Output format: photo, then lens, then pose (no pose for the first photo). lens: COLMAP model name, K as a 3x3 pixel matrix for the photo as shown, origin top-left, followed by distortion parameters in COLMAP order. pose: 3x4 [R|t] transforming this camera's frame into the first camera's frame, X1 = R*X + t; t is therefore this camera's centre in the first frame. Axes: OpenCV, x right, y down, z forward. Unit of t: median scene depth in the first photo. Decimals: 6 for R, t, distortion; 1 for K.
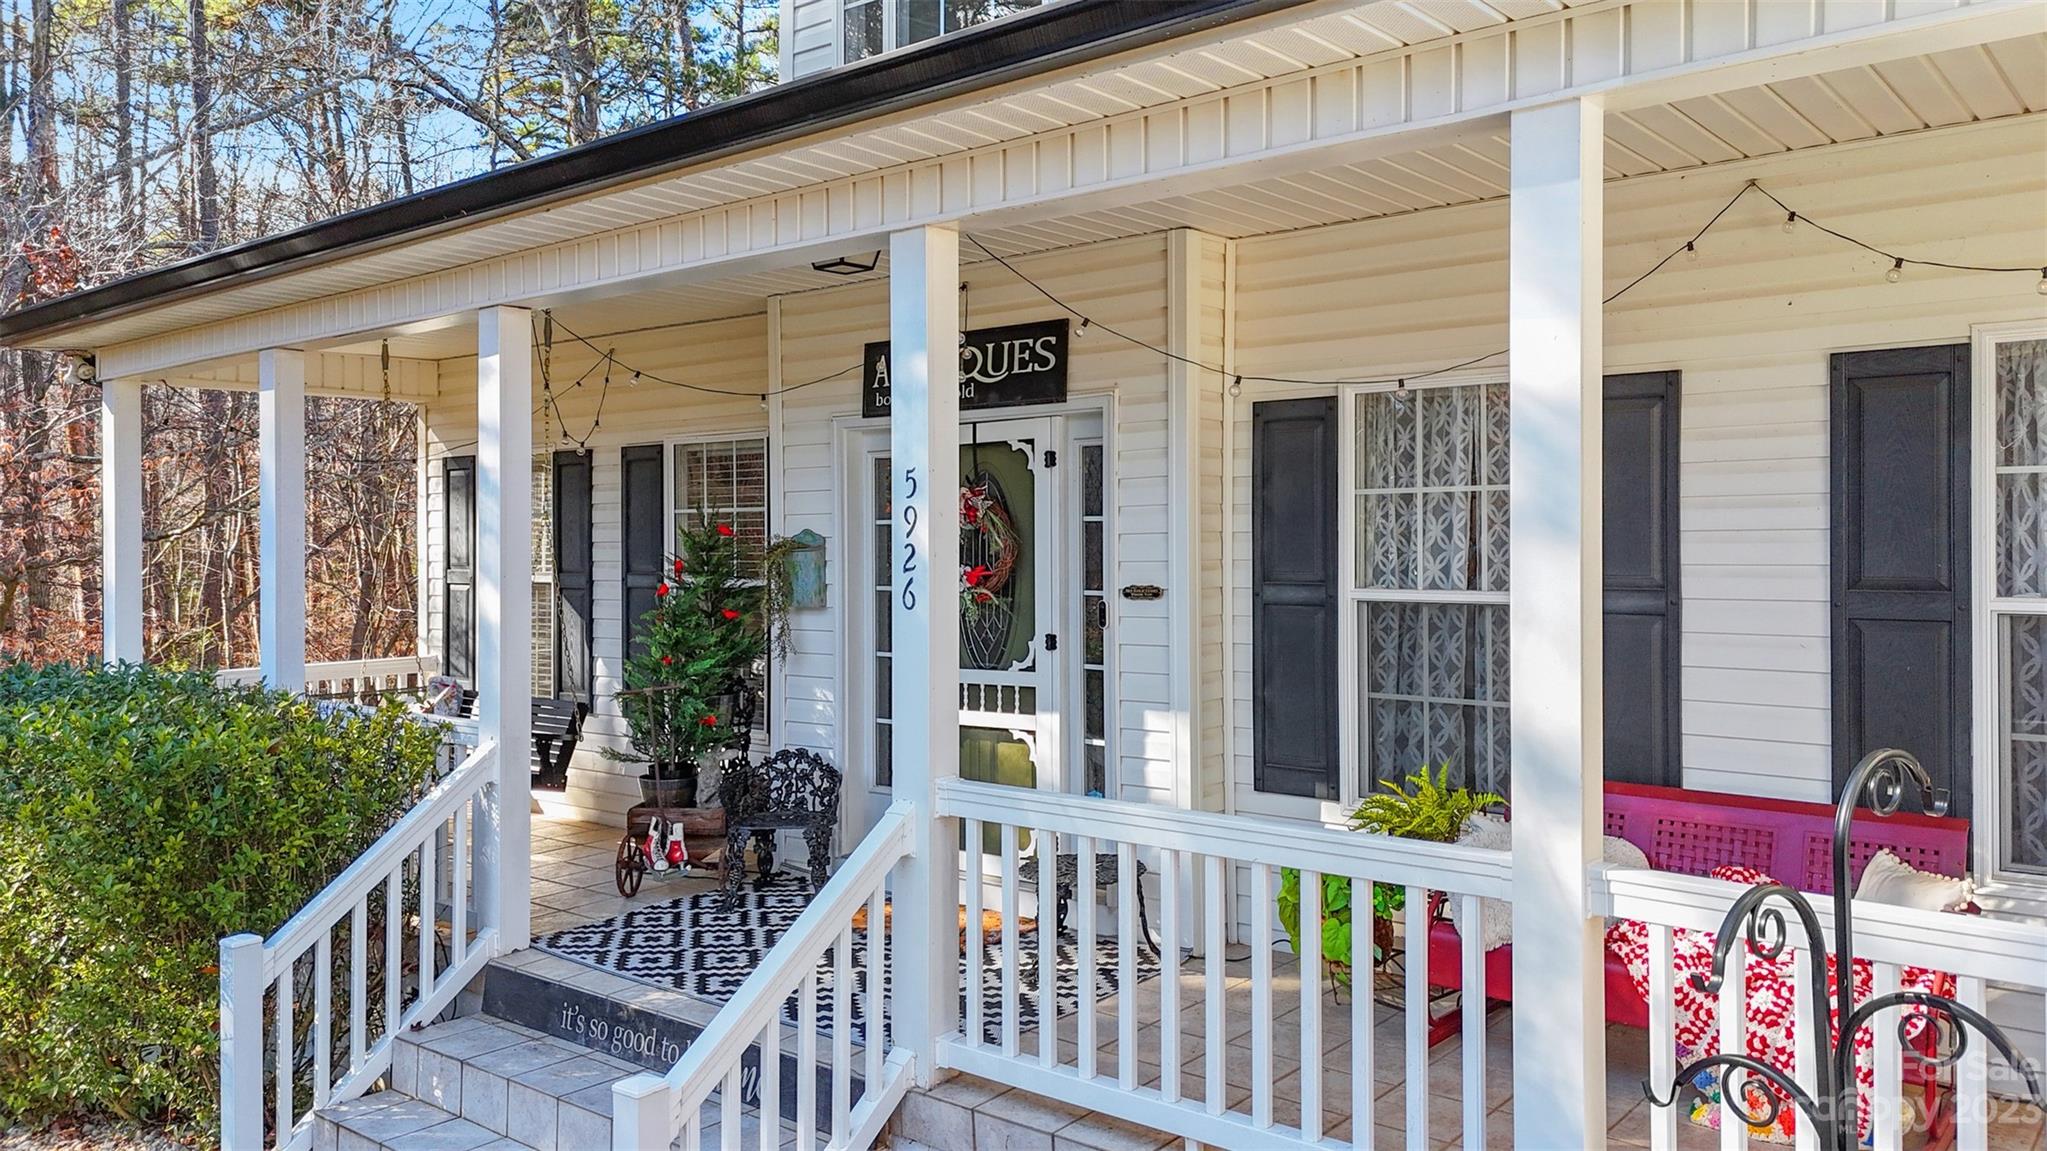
lens RADIAL K [[1524.3, 0, 1029.7], [0, 1524.3, 566.1], [0, 0, 1]] dist [0.028414, 0.000366]
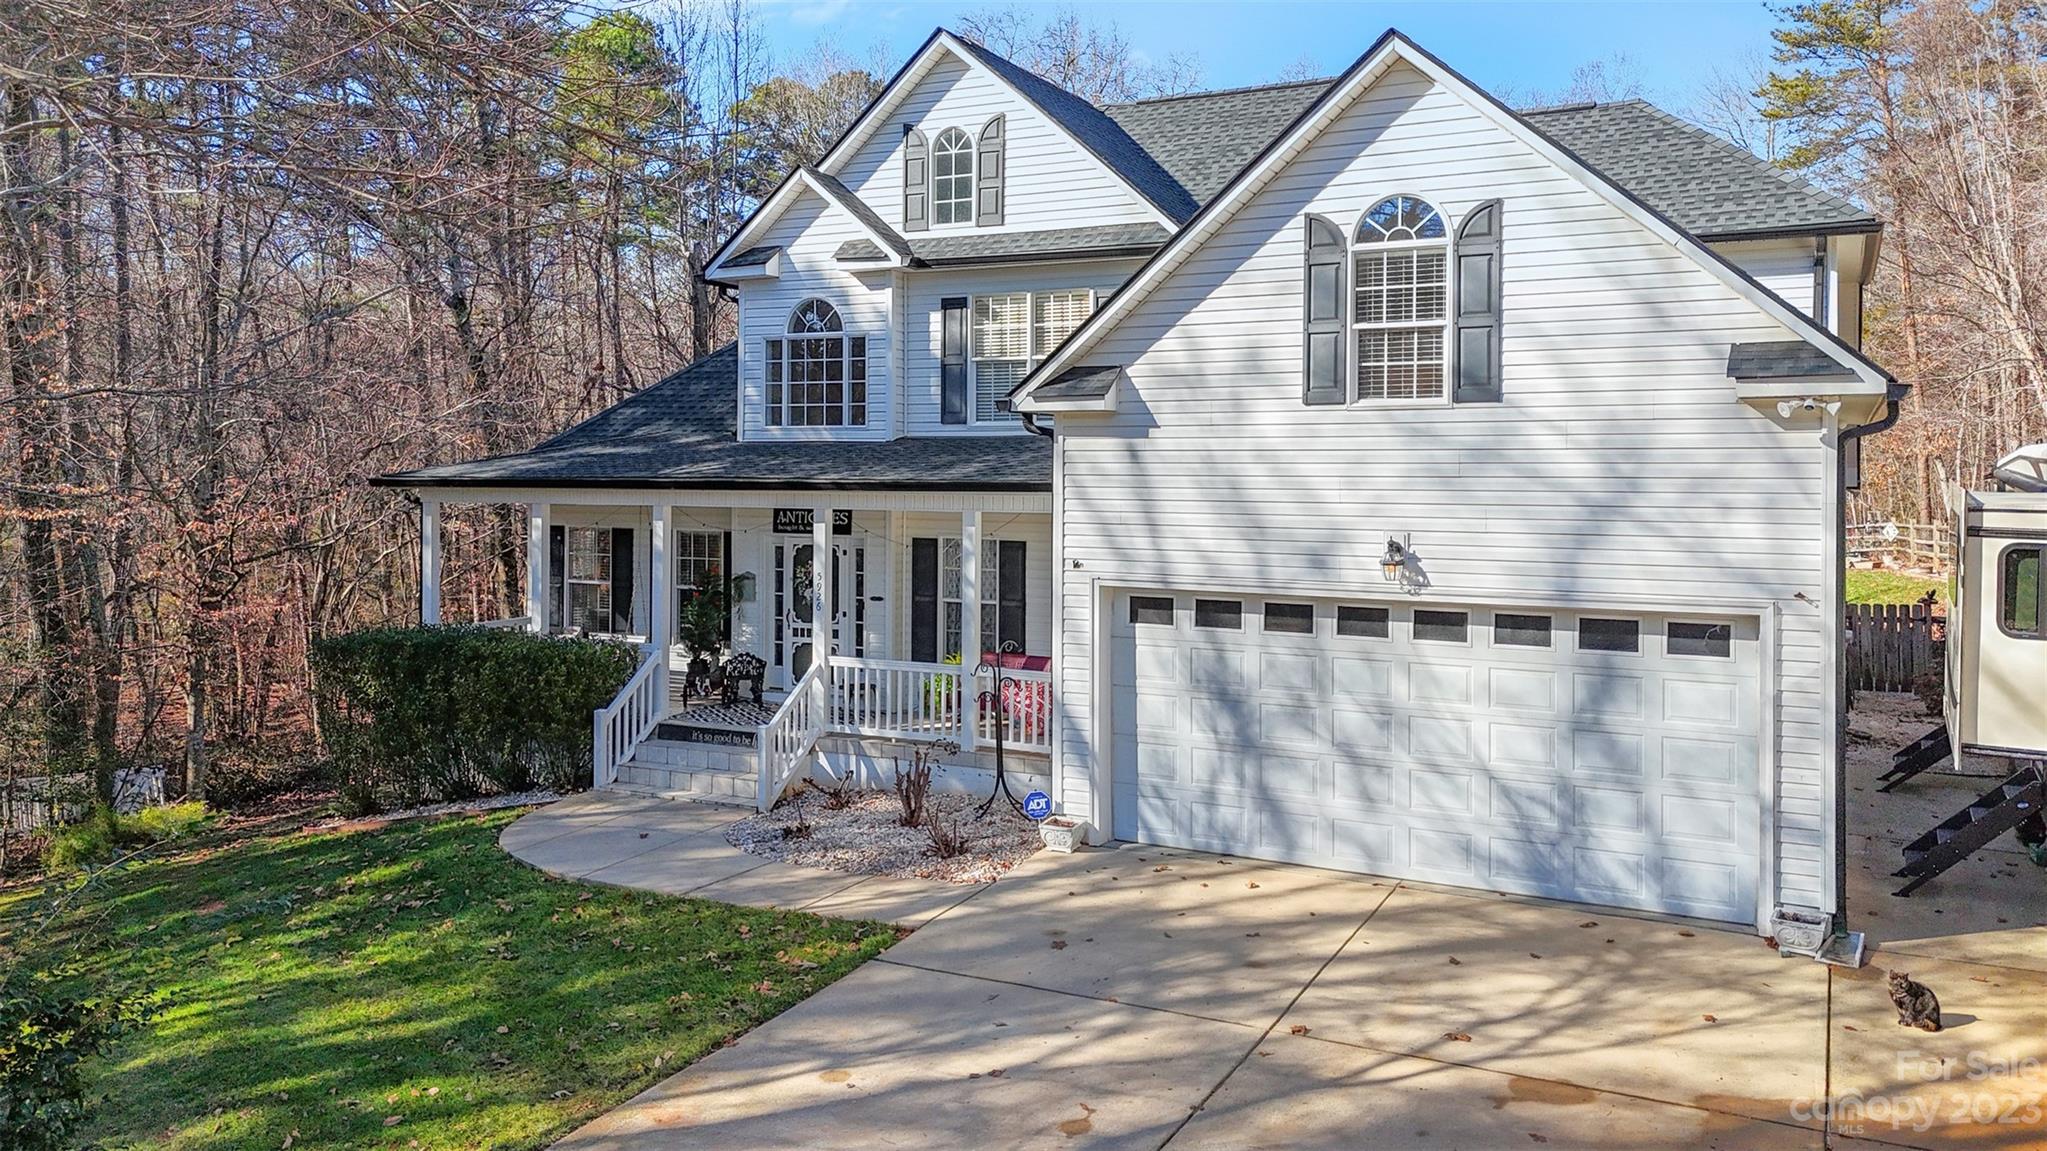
lens RADIAL K [[1524.3, 0, 1020.3], [0, 1524.3, 558.6], [0, 0, 1]] dist [0.028414, 0.000366]
pose [[0.982406, -0.002512, 0.186739, -0.210000], [-0.005190, 0.999156, 0.040742, -0.185047], [-0.186683, -0.040994, 0.981564, -2.017887]]
